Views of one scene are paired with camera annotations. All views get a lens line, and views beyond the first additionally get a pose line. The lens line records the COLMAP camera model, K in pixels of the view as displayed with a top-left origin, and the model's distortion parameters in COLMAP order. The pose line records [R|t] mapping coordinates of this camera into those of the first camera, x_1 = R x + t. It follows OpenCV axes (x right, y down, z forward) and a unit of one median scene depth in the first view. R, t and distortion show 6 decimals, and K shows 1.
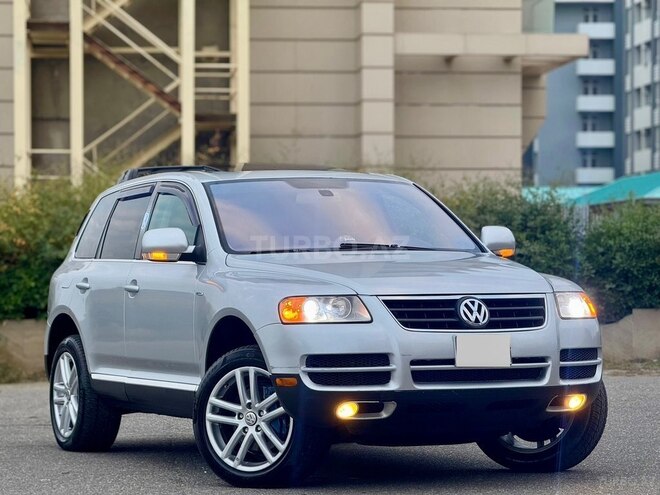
lens RADIAL K [[2355.3, 0, 330.0], [0, 2355.3, 247.5], [0, 0, 1]] dist [0.255120, -1.549184]
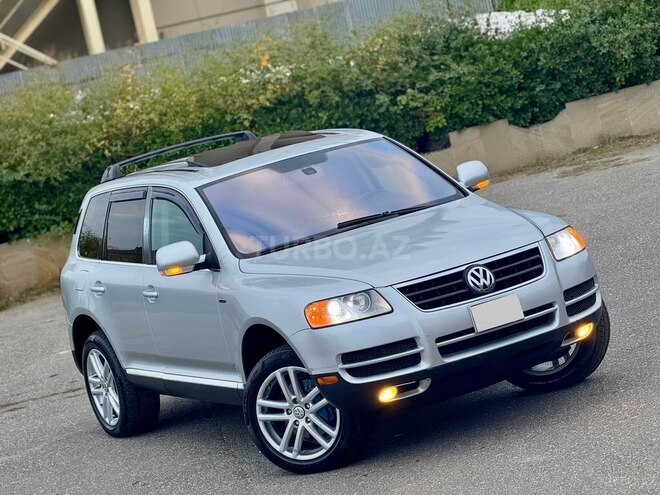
lens RADIAL K [[2355.3, 0, 330.0], [0, 2355.3, 247.5], [0, 0, 1]] dist [0.255120, -1.549184]
pose [[0.975220, -0.219688, 0.026123, -0.031308], [0.215227, 0.969430, 0.117823, -0.126706], [-0.051209, -0.109281, 0.992691, -0.075514]]
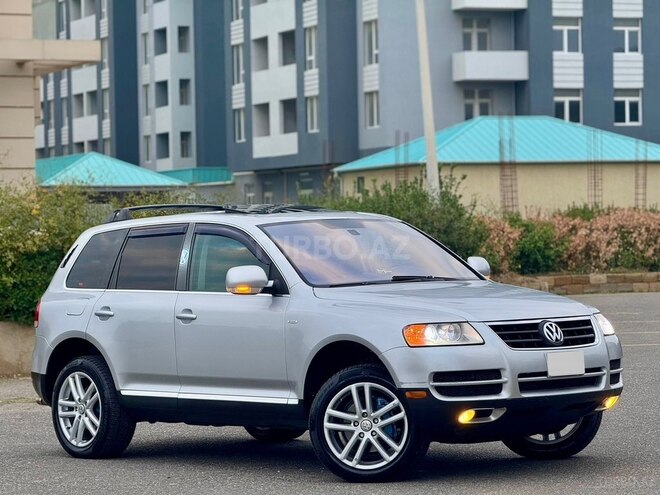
lens RADIAL K [[2355.3, 0, 330.0], [0, 2355.3, 247.5], [0, 0, 1]] dist [0.255120, -1.549184]
pose [[0.955578, -0.017798, 0.294200, -0.403838], [0.015172, 0.999822, 0.011207, -0.032232], [-0.294347, -0.006246, 0.955678, -0.146395]]
